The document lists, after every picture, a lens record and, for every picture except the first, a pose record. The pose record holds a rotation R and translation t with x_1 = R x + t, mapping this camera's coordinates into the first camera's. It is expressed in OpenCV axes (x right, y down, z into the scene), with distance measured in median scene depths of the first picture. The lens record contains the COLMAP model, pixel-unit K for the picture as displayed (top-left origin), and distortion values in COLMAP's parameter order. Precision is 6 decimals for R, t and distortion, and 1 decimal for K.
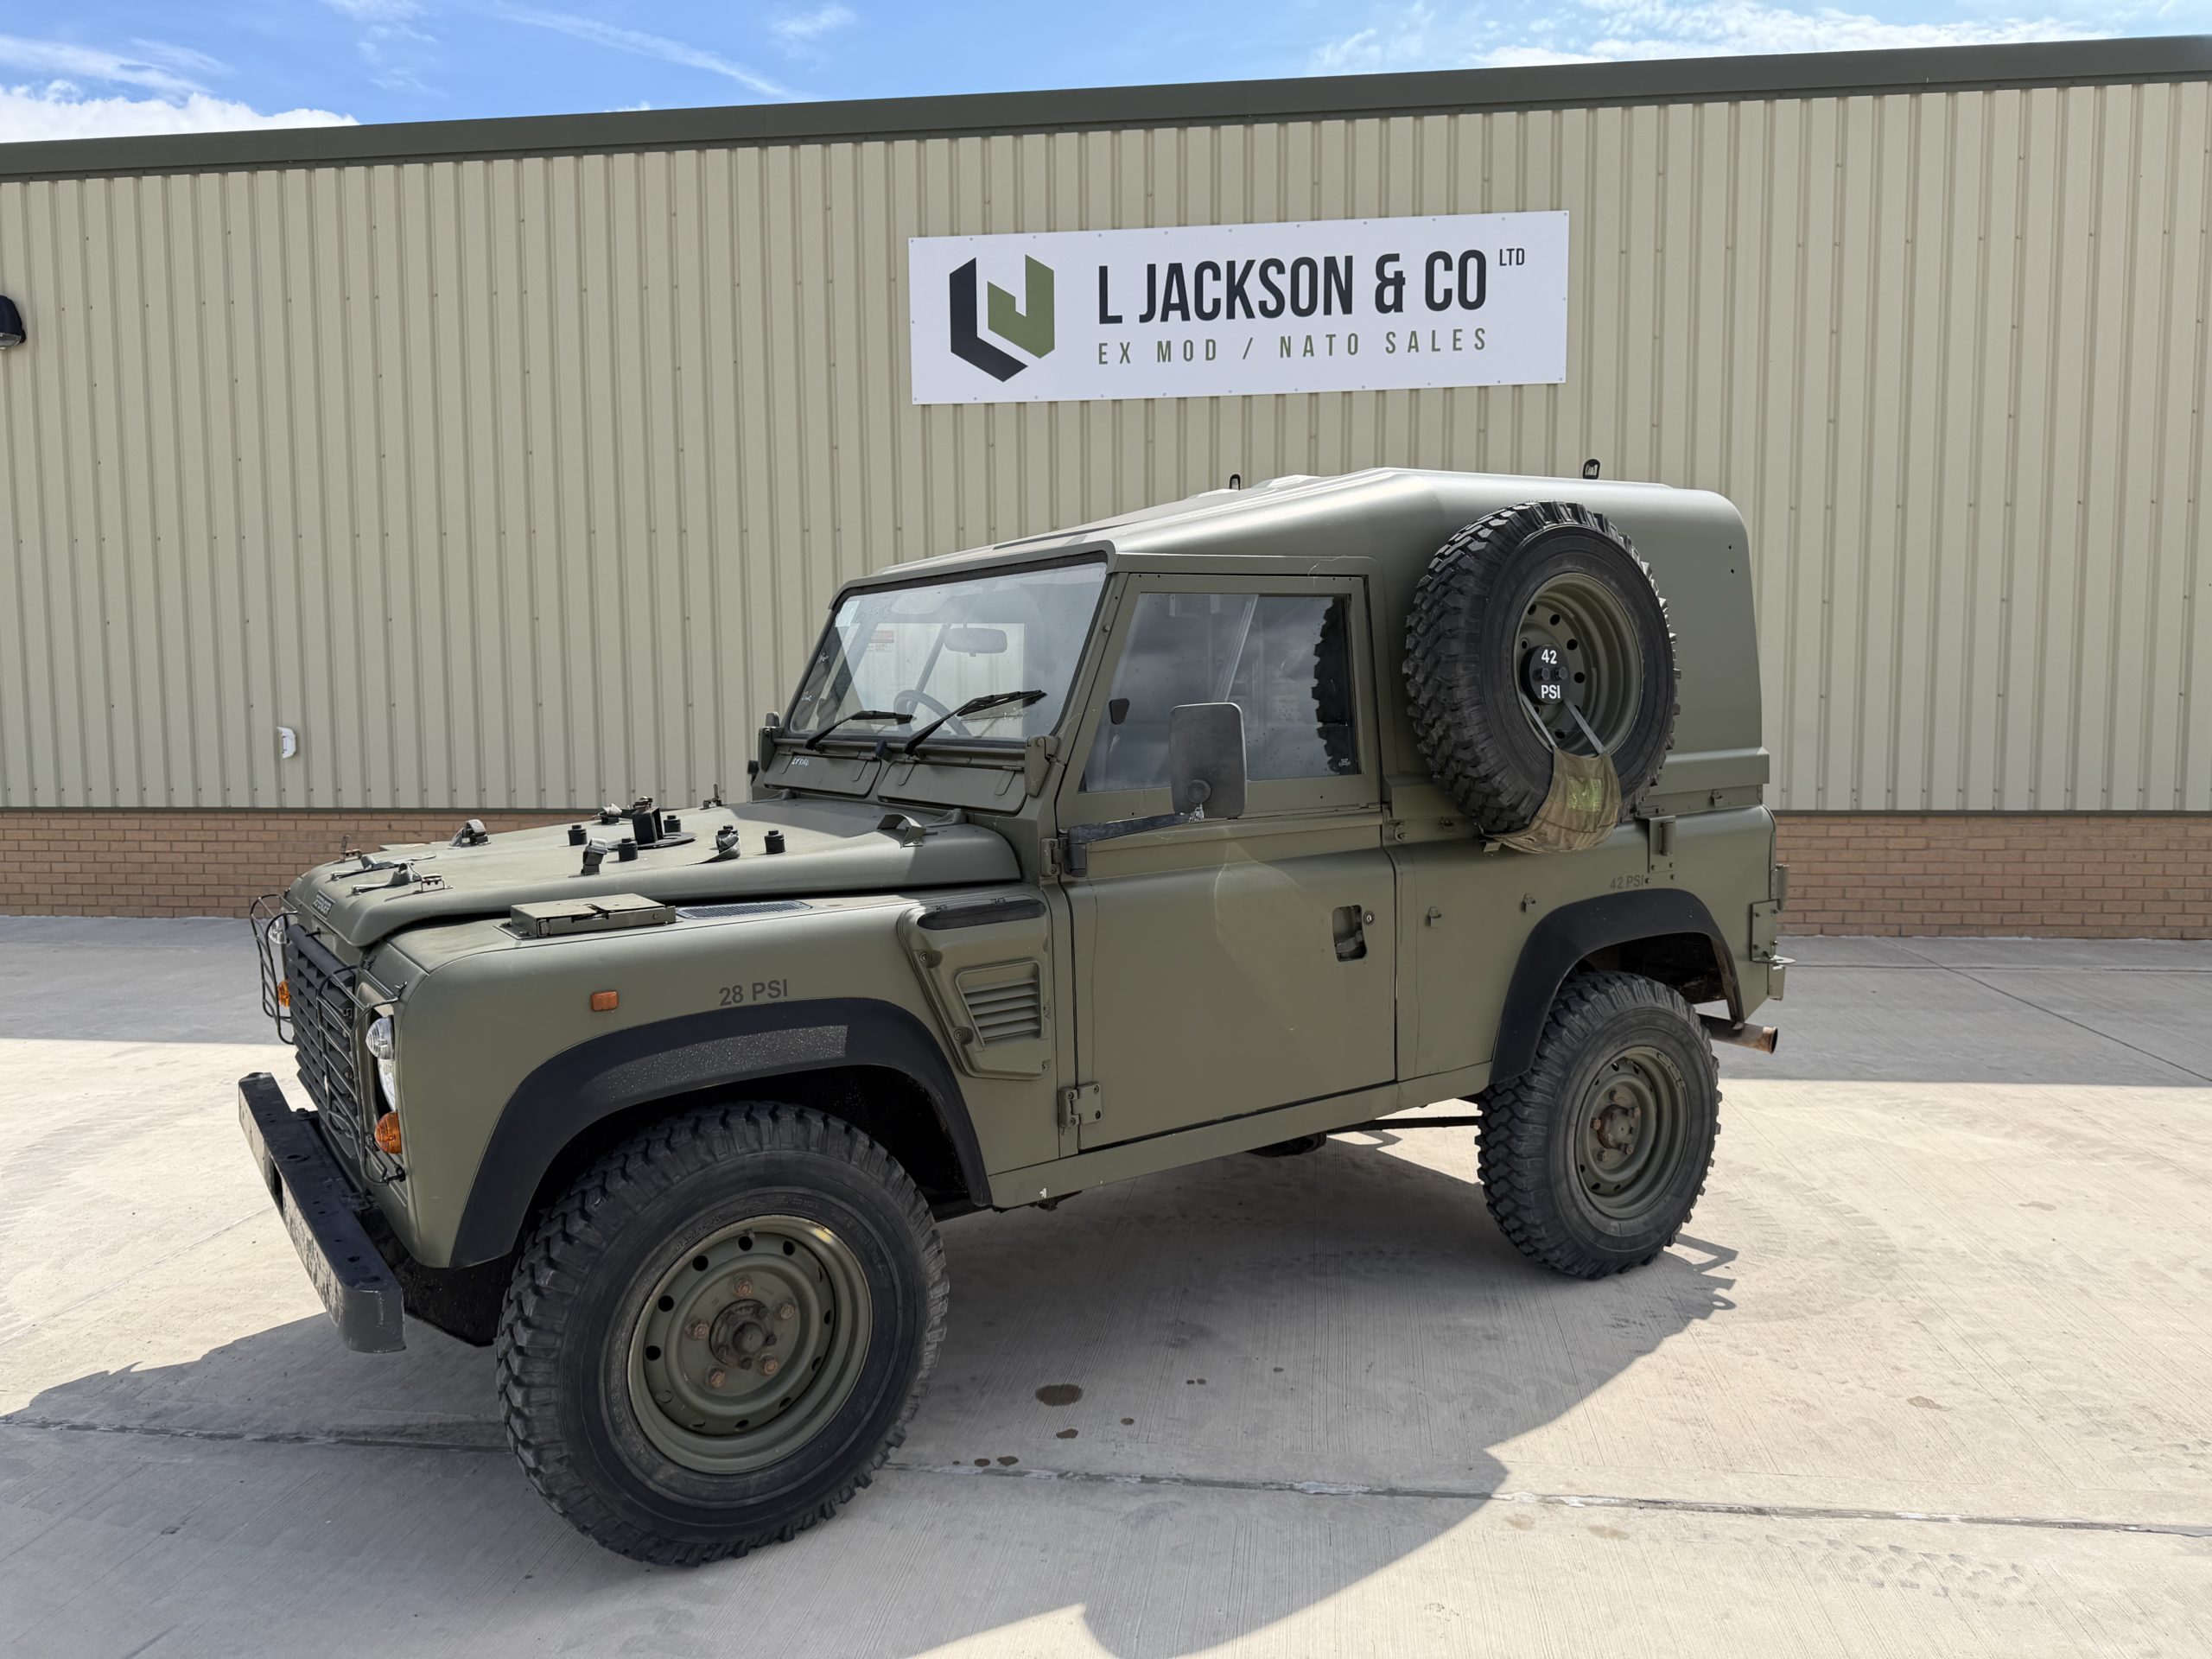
lens RADIAL K [[1510.0, 0, 1111.3], [0, 1510.0, 840.1], [0, 0, 1]] dist [0.056909, -0.060683]
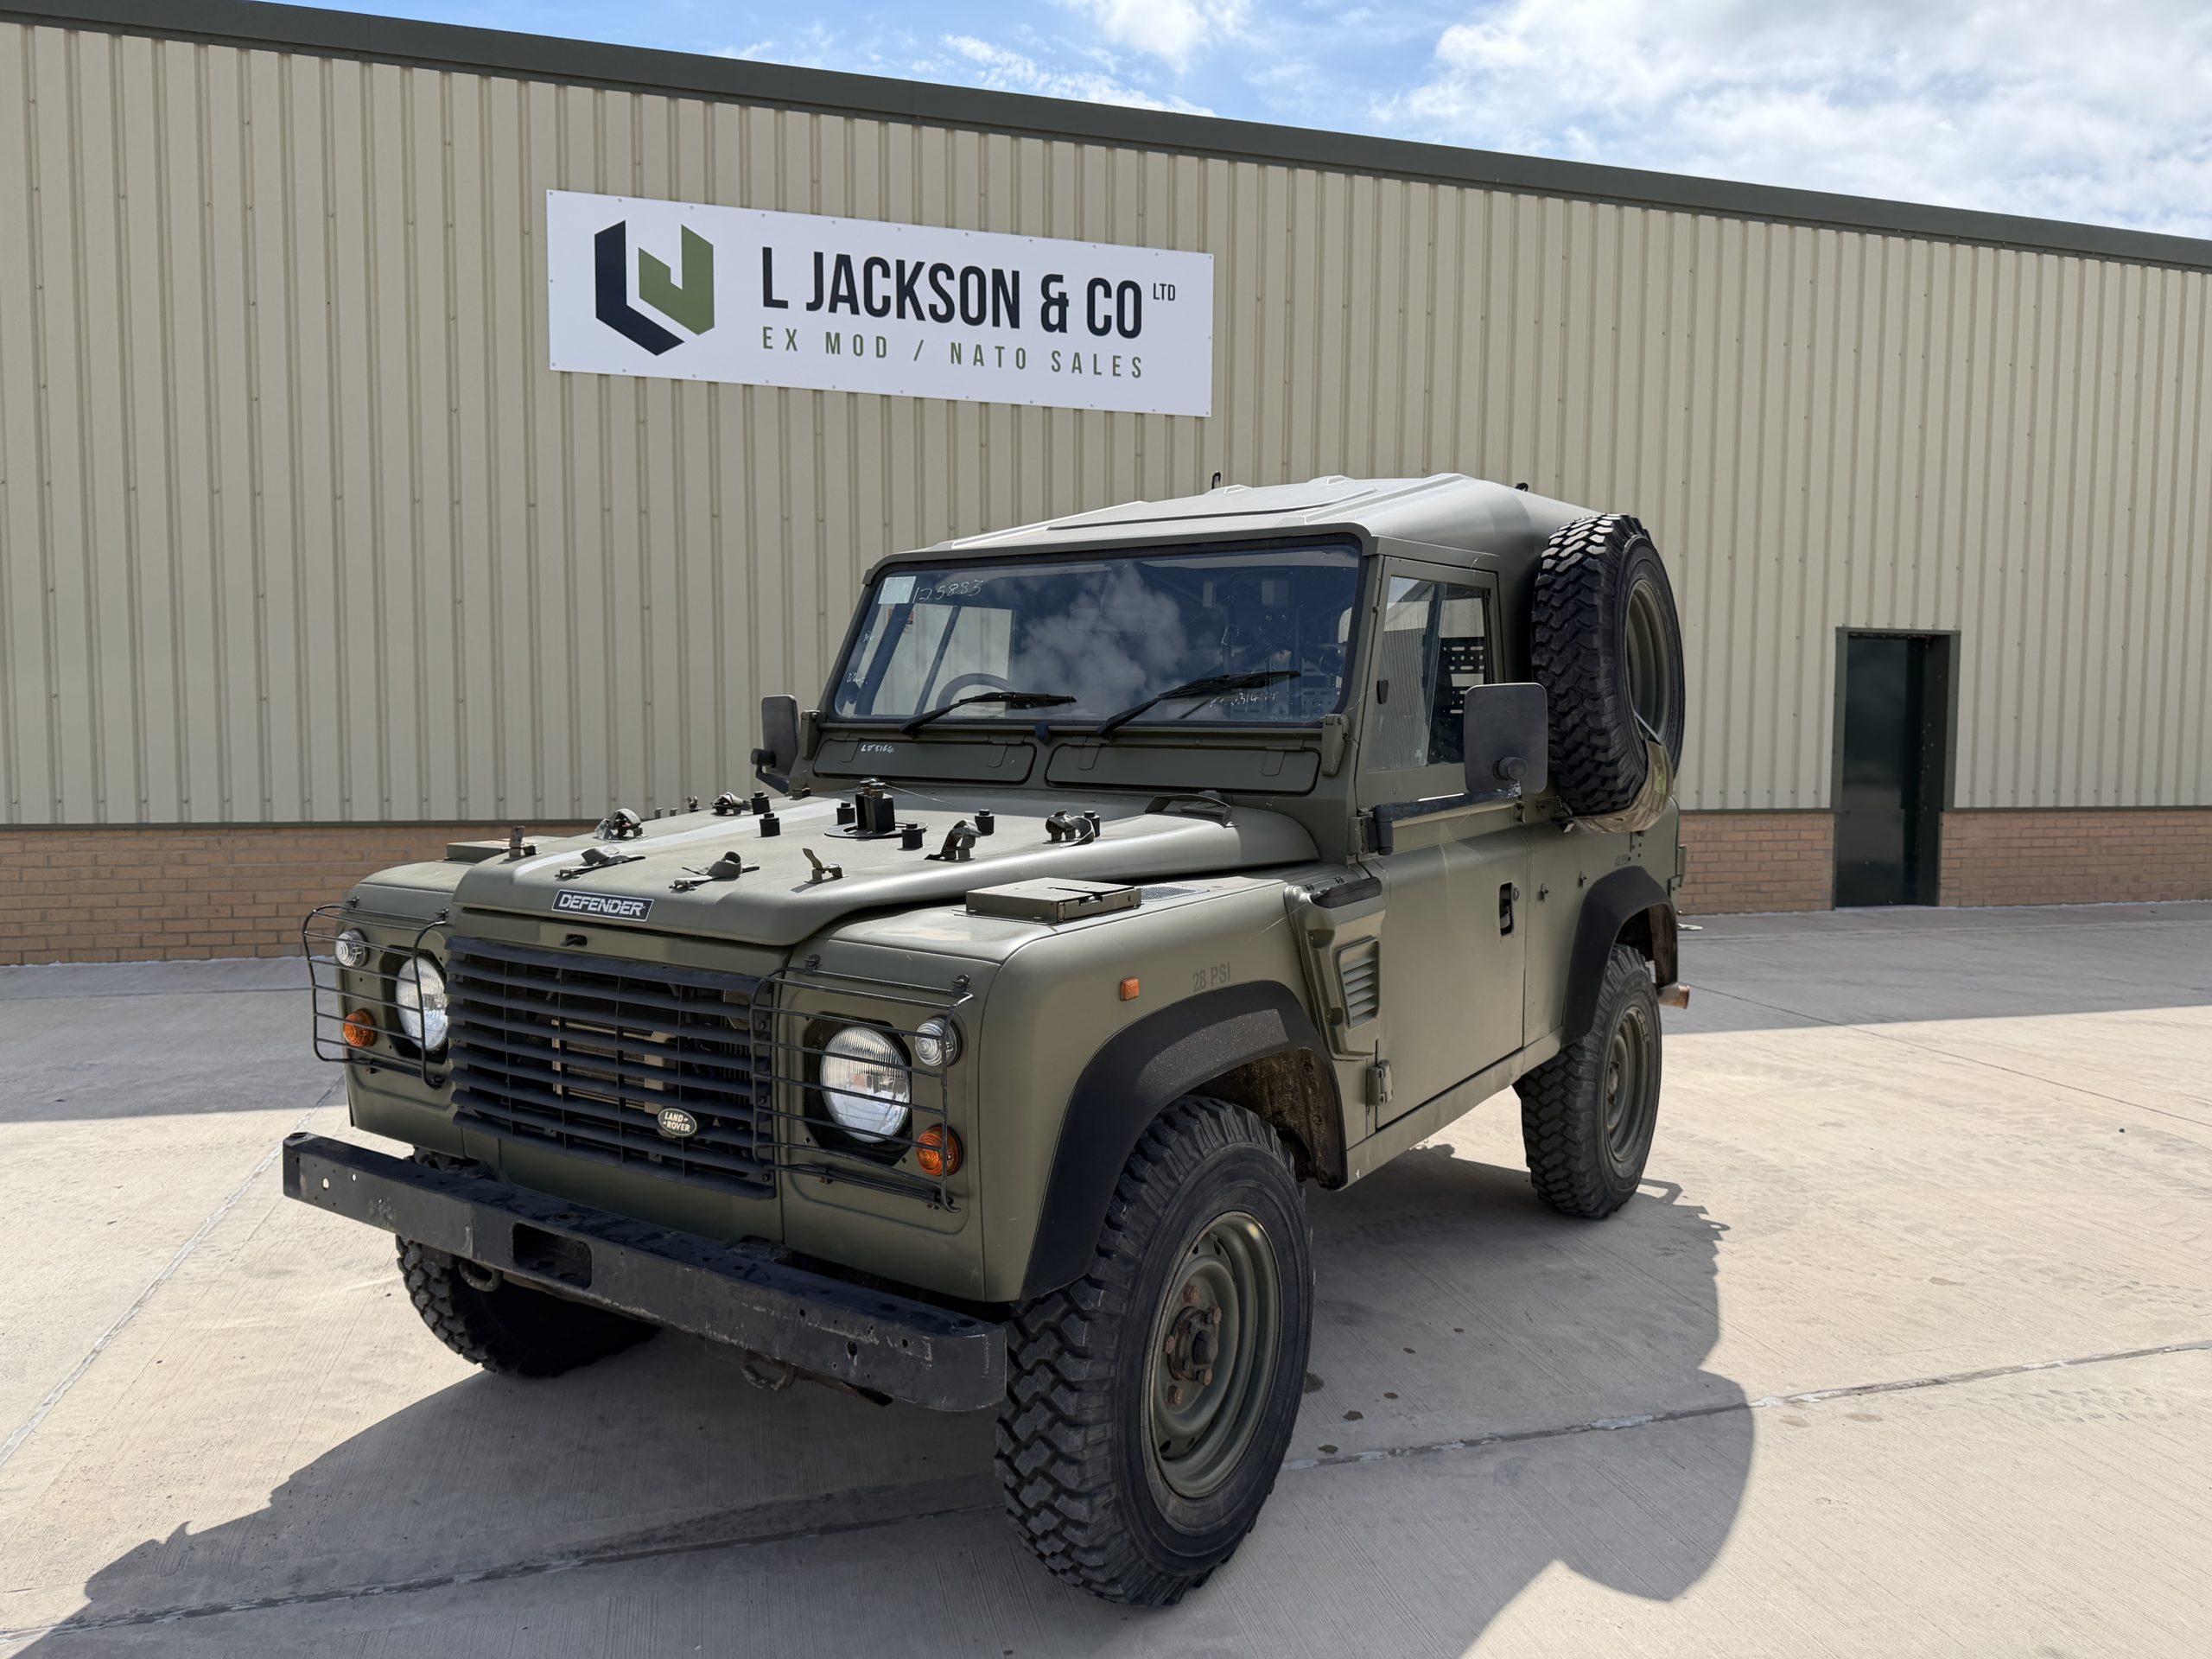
lens RADIAL K [[1510.0, 0, 1092.8], [0, 1510.0, 842.3], [0, 0, 1]] dist [0.056909, -0.060683]
pose [[0.927047, -0.014994, 0.374644, -0.182015], [0.018984, 0.999796, -0.006961, 0.006002], [-0.374463, 0.013565, 0.927143, 0.043731]]
